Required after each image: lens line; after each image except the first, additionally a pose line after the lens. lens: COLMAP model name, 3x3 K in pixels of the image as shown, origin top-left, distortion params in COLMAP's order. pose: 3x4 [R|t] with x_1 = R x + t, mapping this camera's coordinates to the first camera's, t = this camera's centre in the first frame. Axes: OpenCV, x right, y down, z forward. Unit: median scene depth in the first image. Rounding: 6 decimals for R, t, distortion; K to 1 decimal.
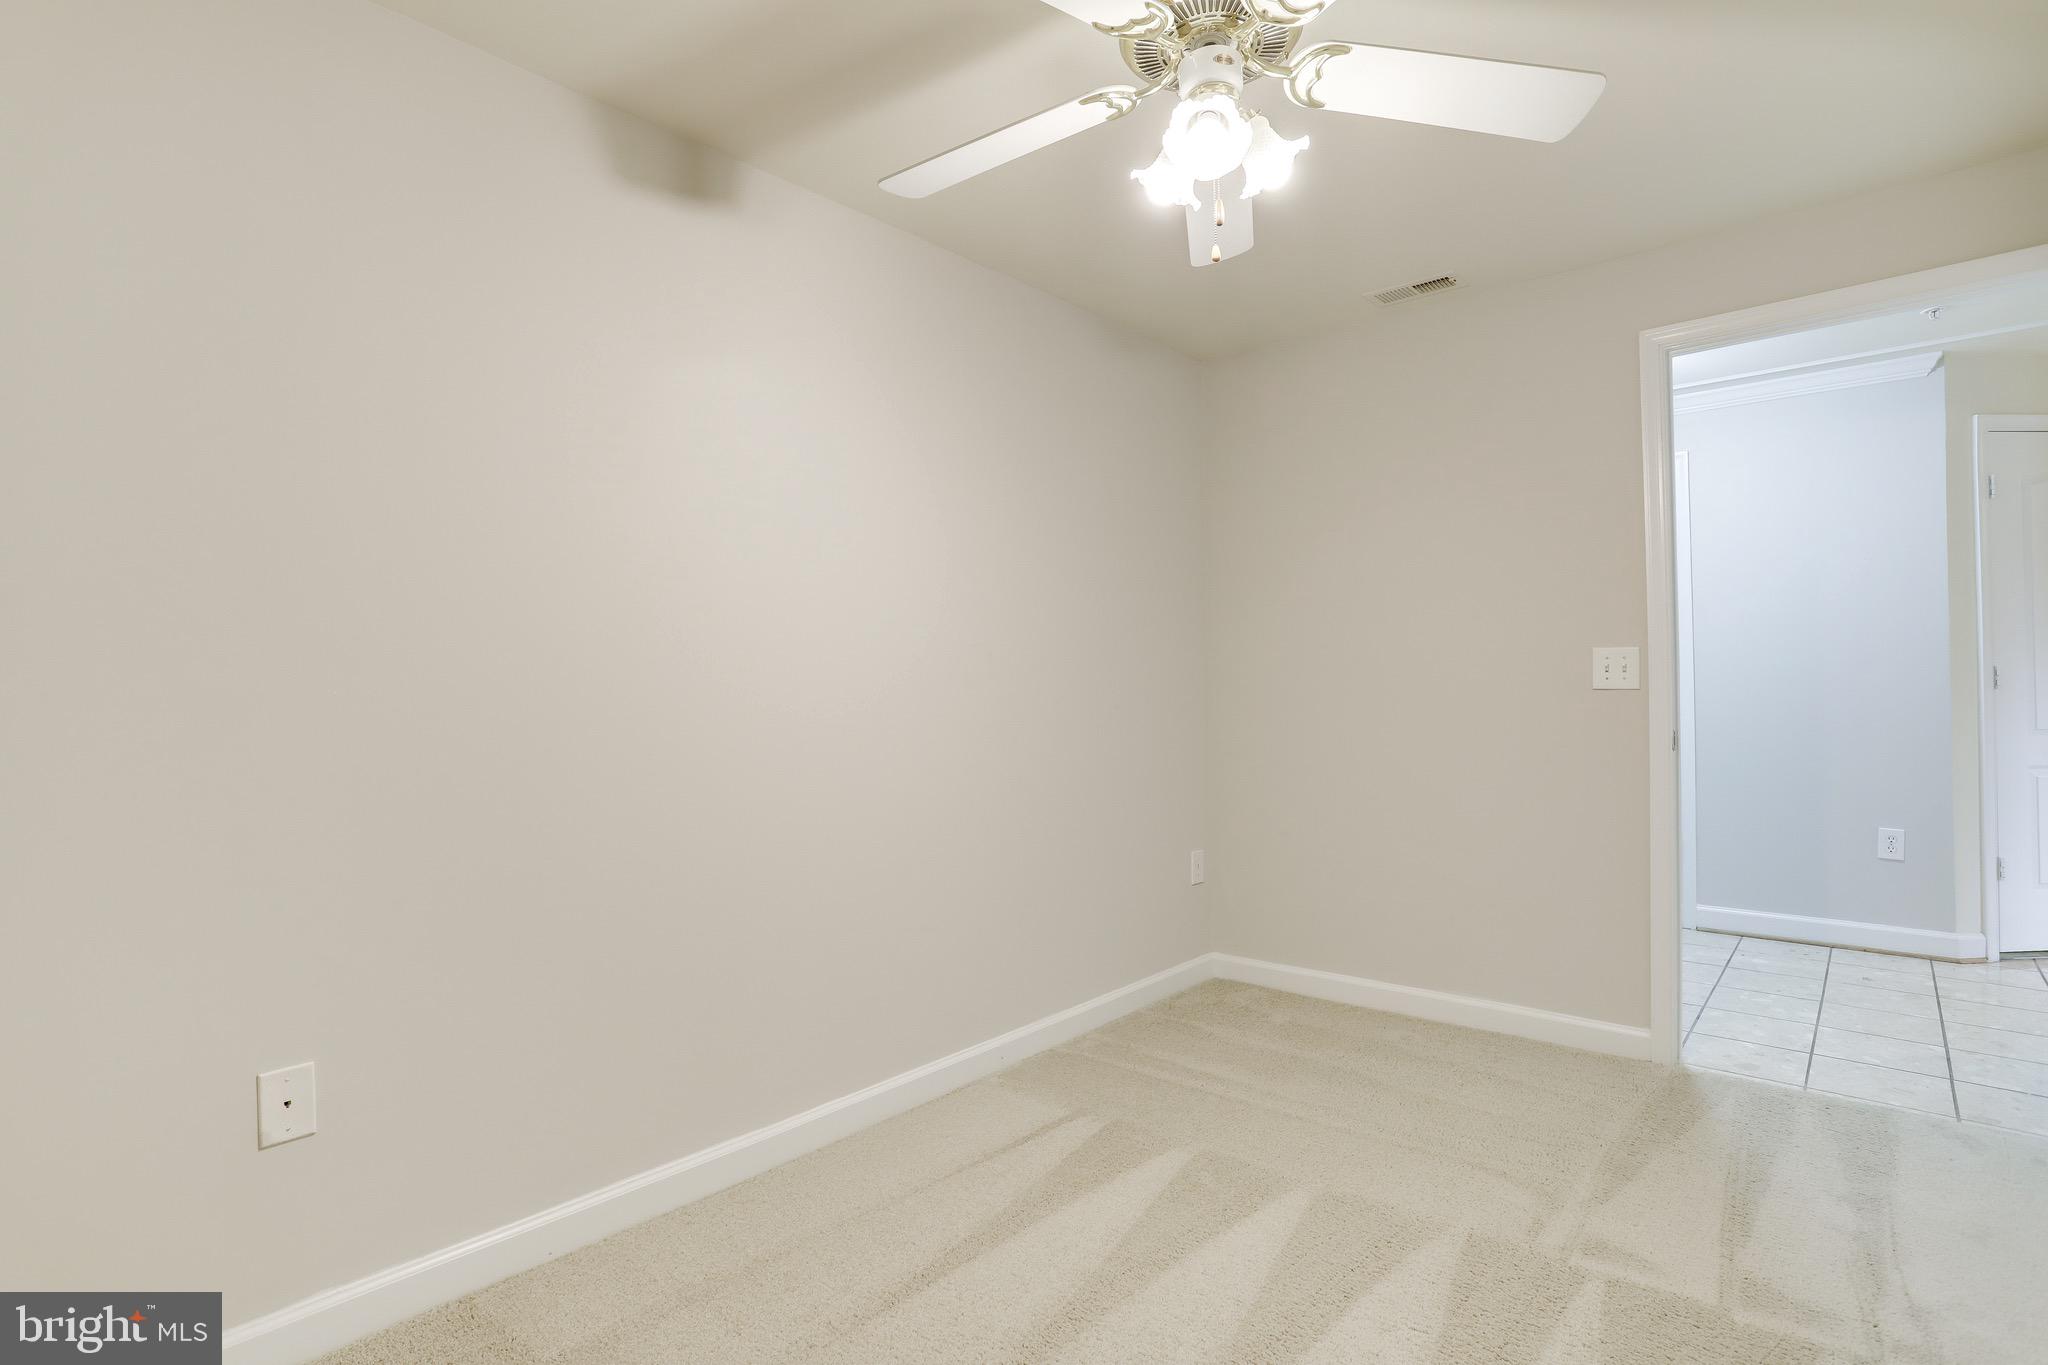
lens RADIAL K [[999.1, 0, 1034.8], [0, 999.1, 687.5], [0, 0, 1]] dist [-0.057714, 0.021839]
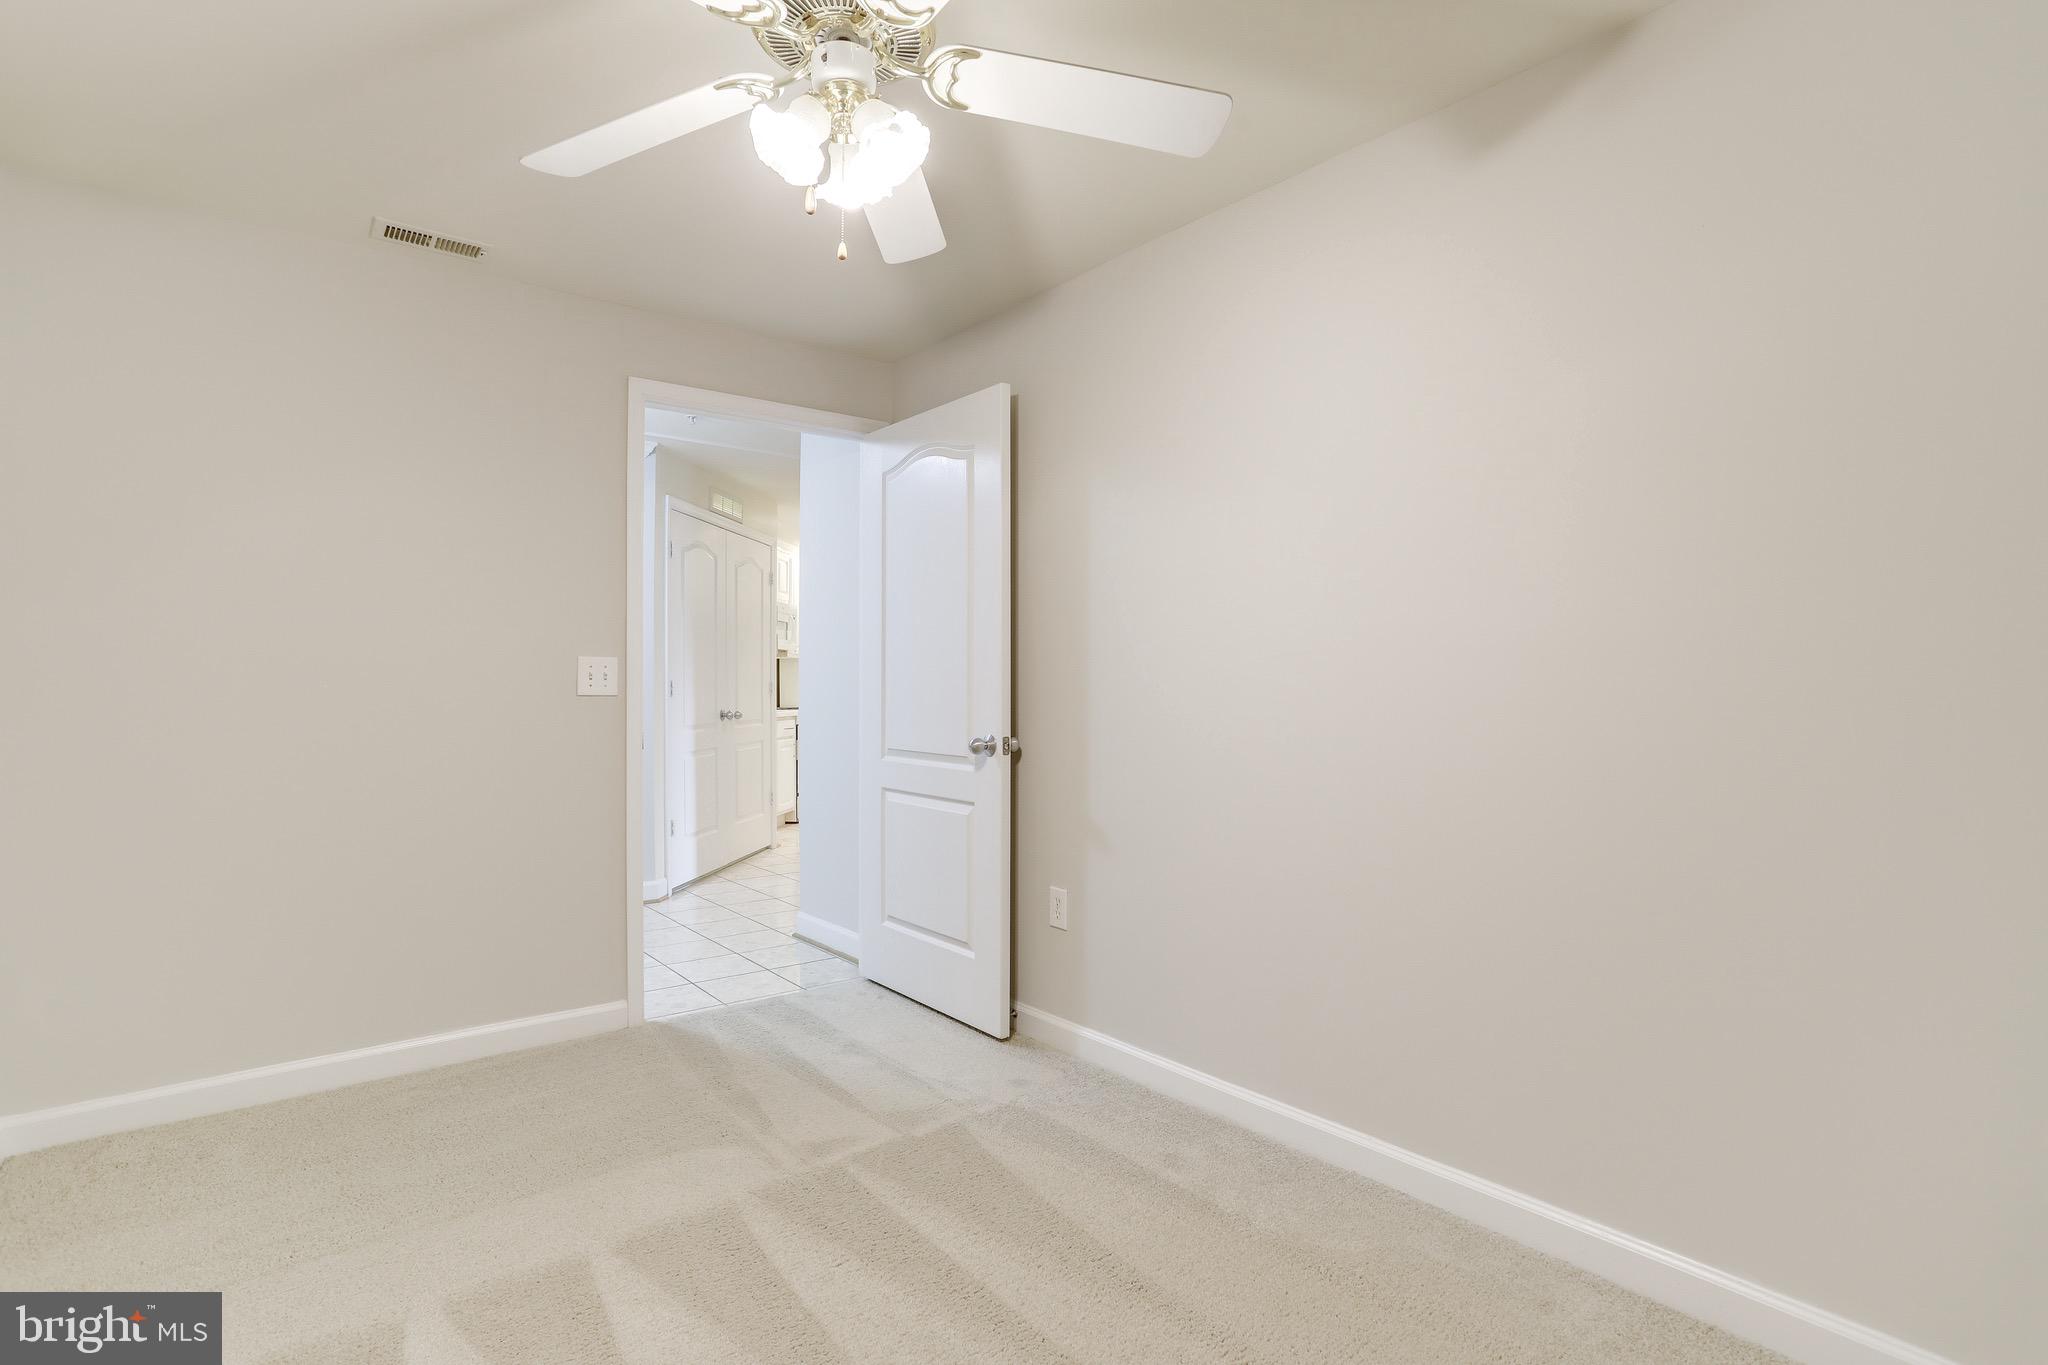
lens RADIAL K [[999.1, 0, 1034.0], [0, 999.1, 680.4], [0, 0, 1]] dist [-0.057714, 0.021839]
pose [[0.151821, 0.017927, 0.988245, -0.459121], [-0.002691, 0.999839, -0.017724, 0.003311], [-0.988404, 0.000032, 0.151845, 0.394616]]
